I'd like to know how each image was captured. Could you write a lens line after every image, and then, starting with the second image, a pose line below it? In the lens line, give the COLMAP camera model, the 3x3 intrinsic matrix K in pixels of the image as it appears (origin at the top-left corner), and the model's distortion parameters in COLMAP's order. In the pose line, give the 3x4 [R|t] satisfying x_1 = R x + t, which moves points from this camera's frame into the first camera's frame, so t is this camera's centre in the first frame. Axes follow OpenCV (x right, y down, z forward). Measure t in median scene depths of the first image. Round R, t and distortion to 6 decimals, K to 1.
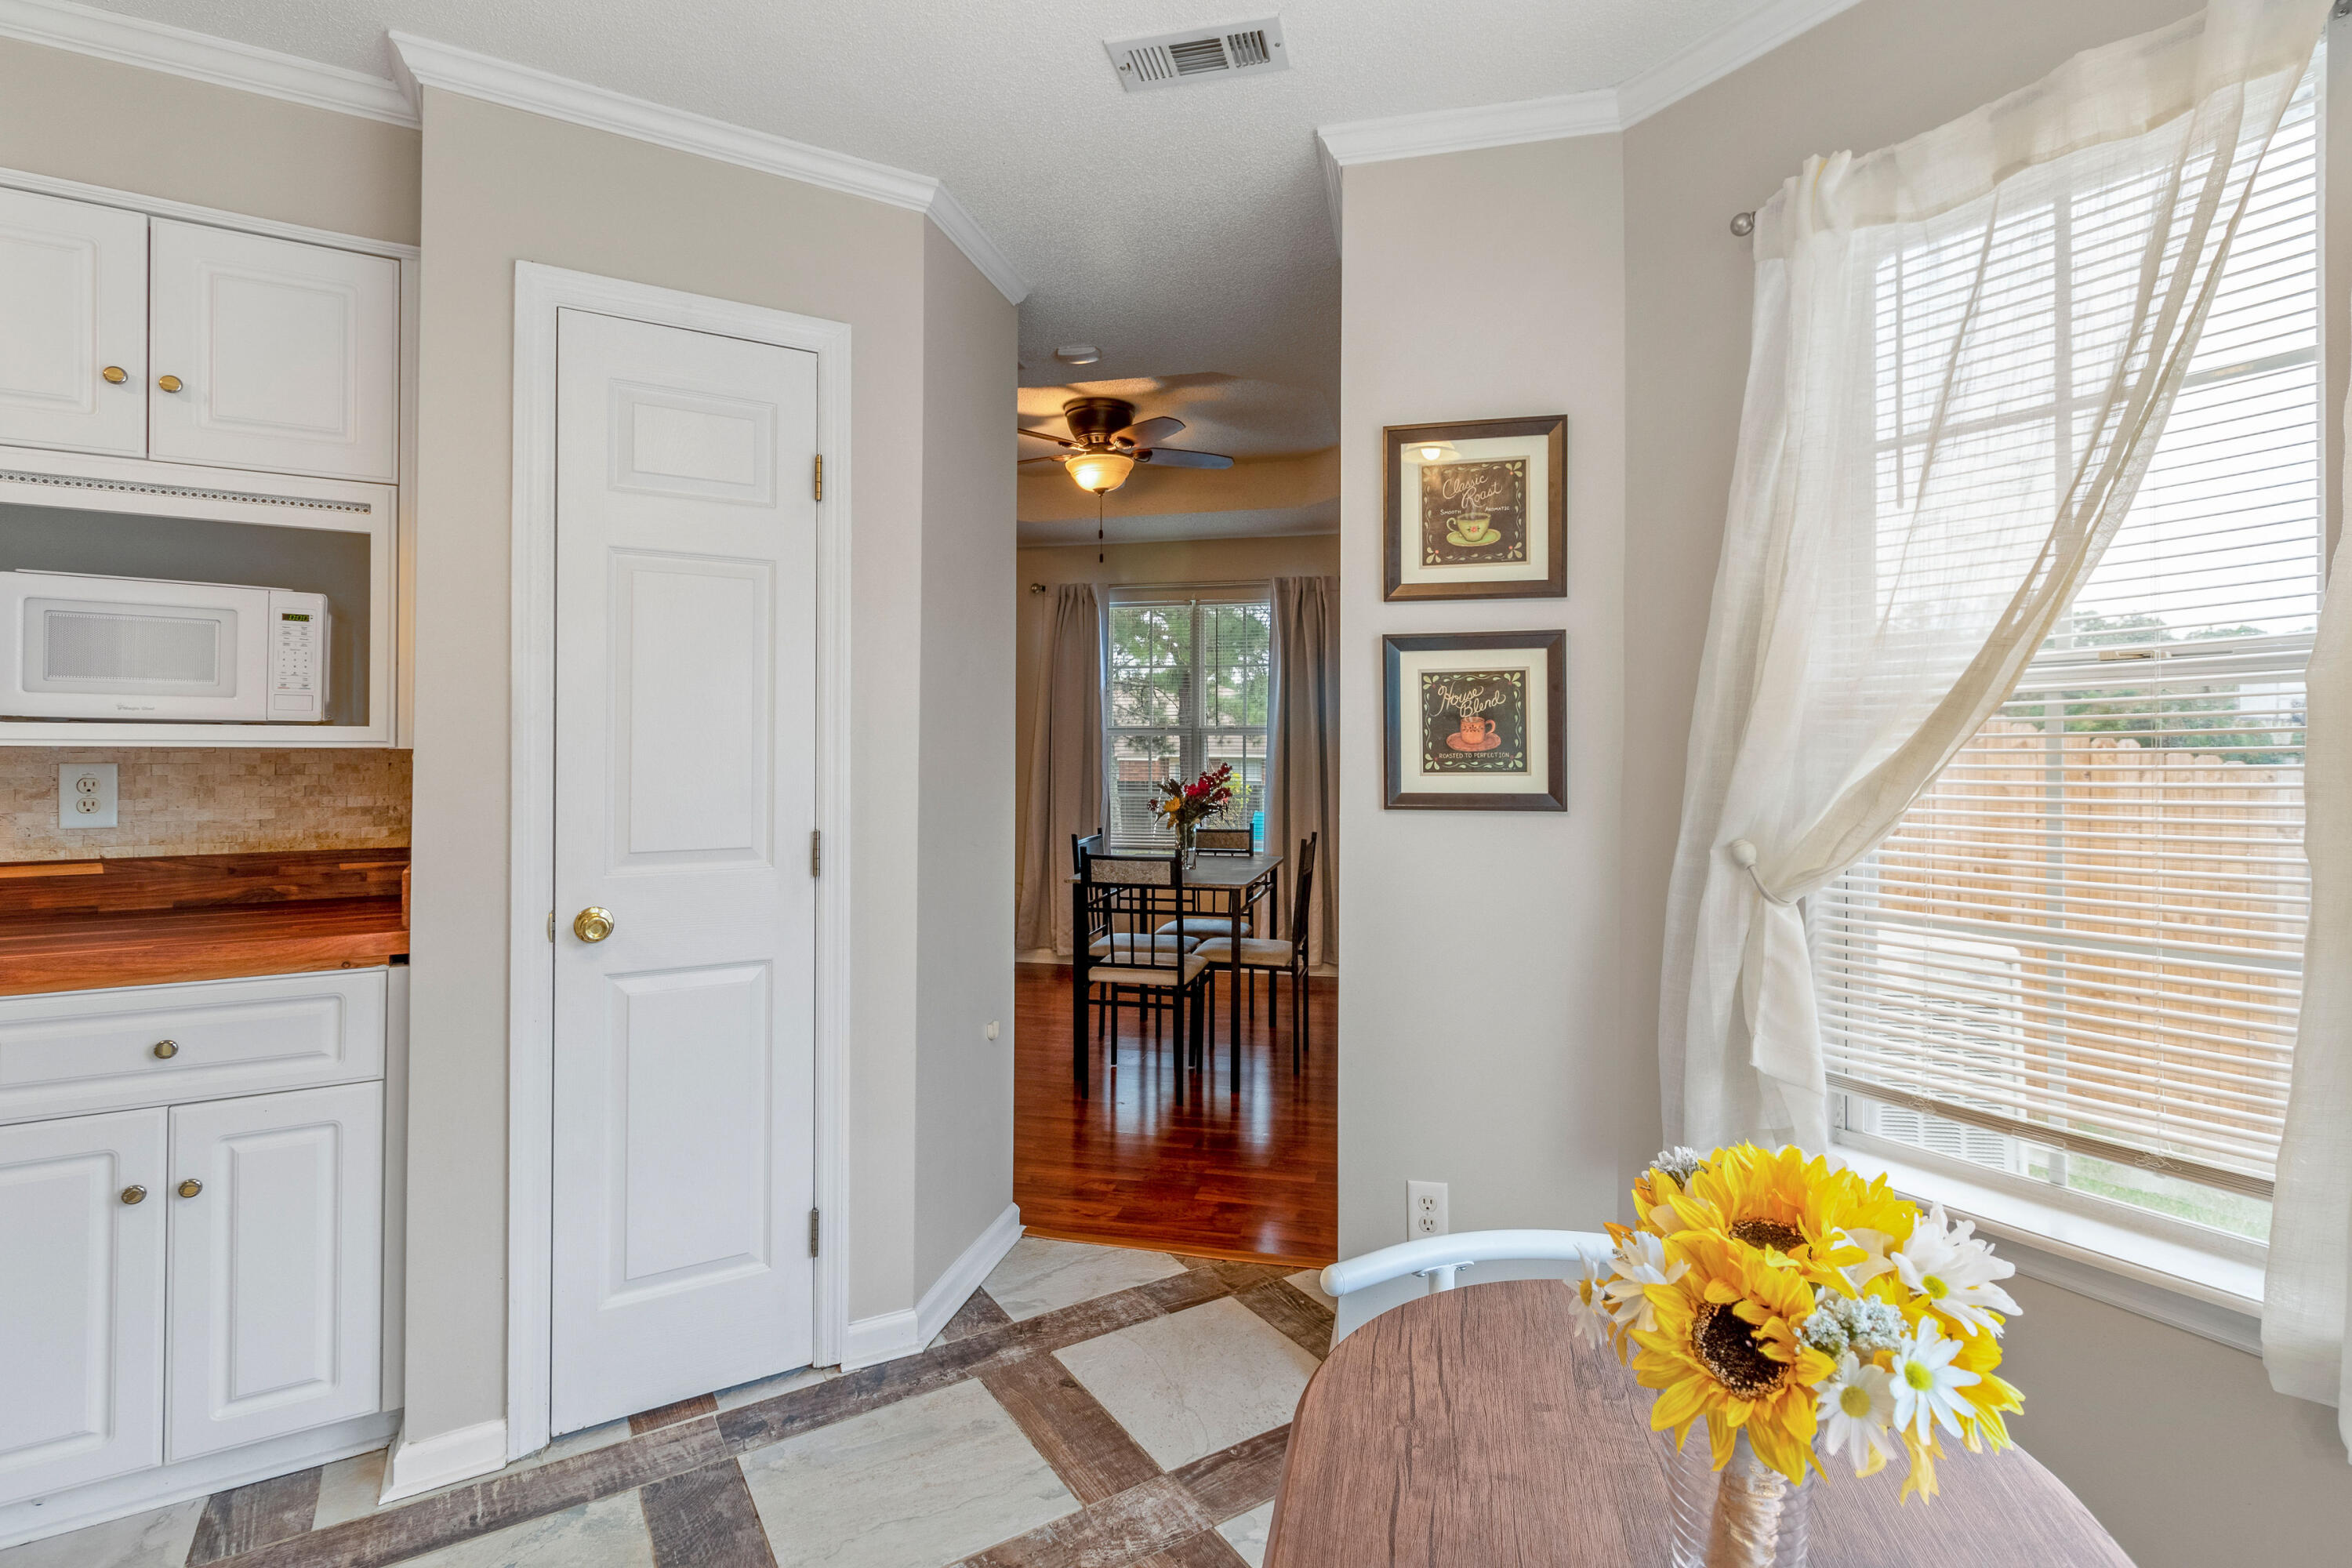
lens RADIAL K [[1103.7, 0, 1175.5], [0, 1103.7, 752.7], [0, 0, 1]] dist [0.002410, 0.000462]
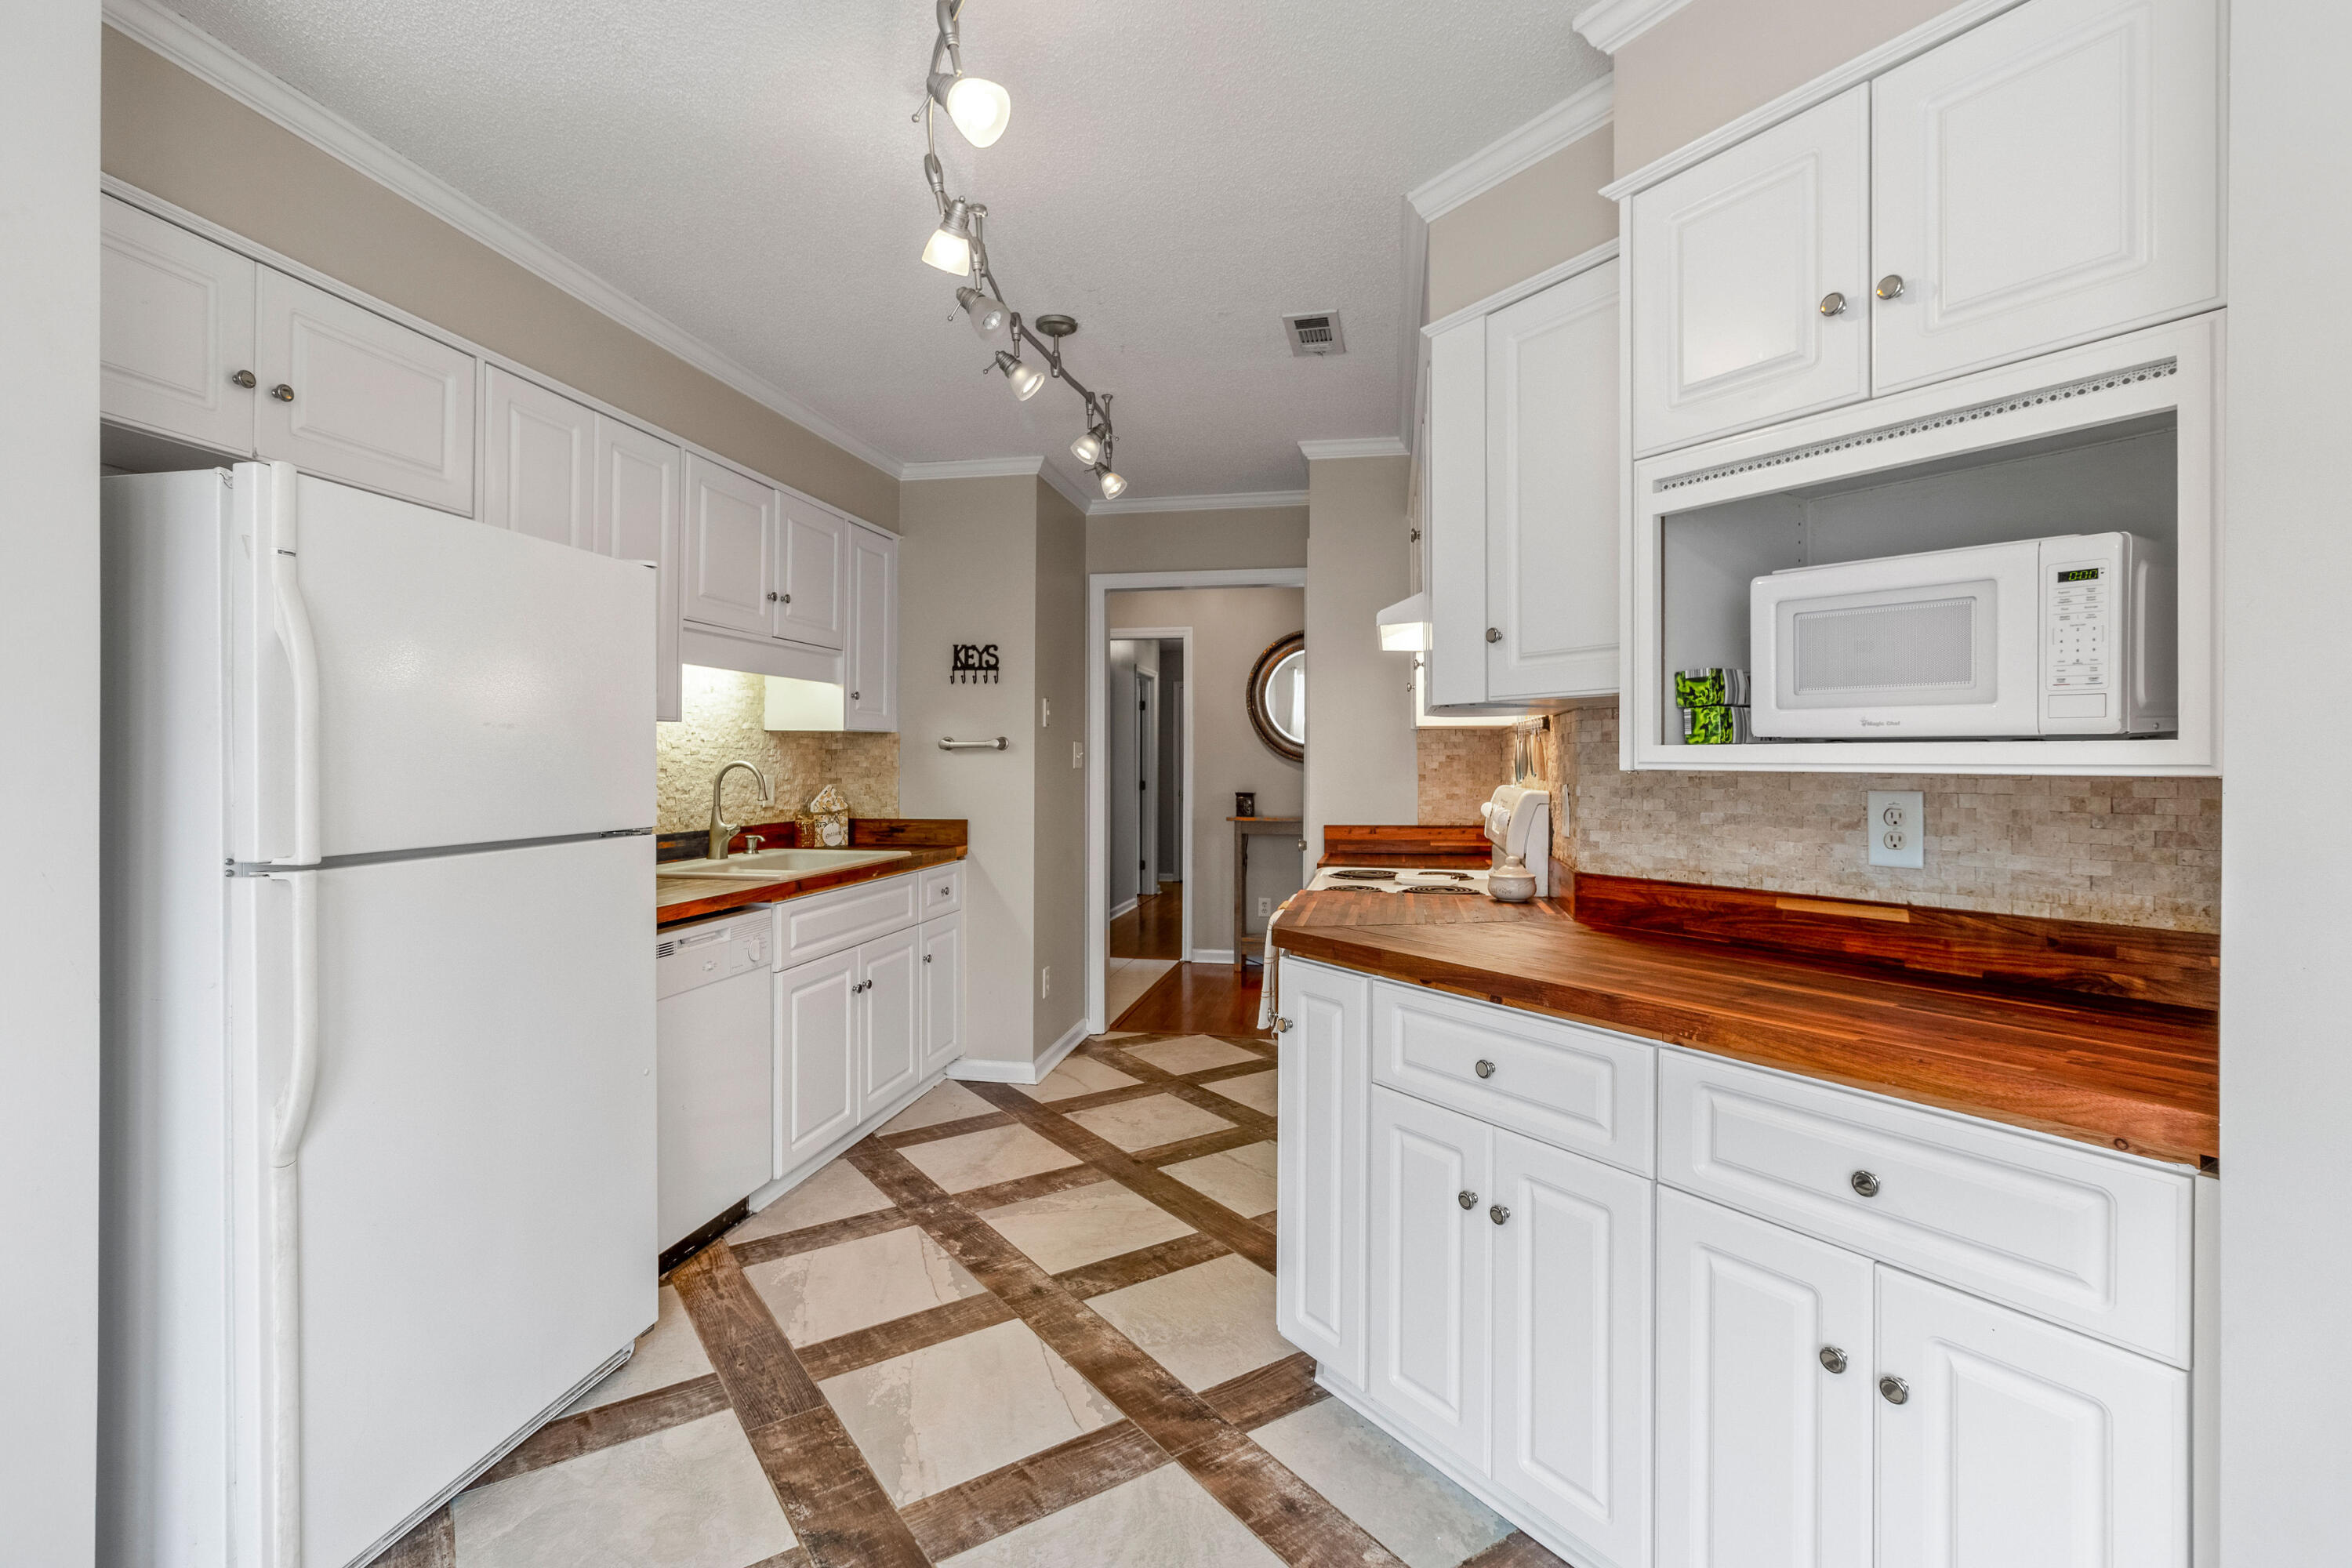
lens RADIAL K [[1103.7, 0, 1175.5], [0, 1103.7, 752.7], [0, 0, 1]] dist [0.002410, 0.000462]
pose [[0.045494, -0.011722, -0.998896, -0.157894], [-0.009102, 0.999885, -0.012148, -0.004491], [0.998923, 0.009644, 0.045383, 0.410043]]
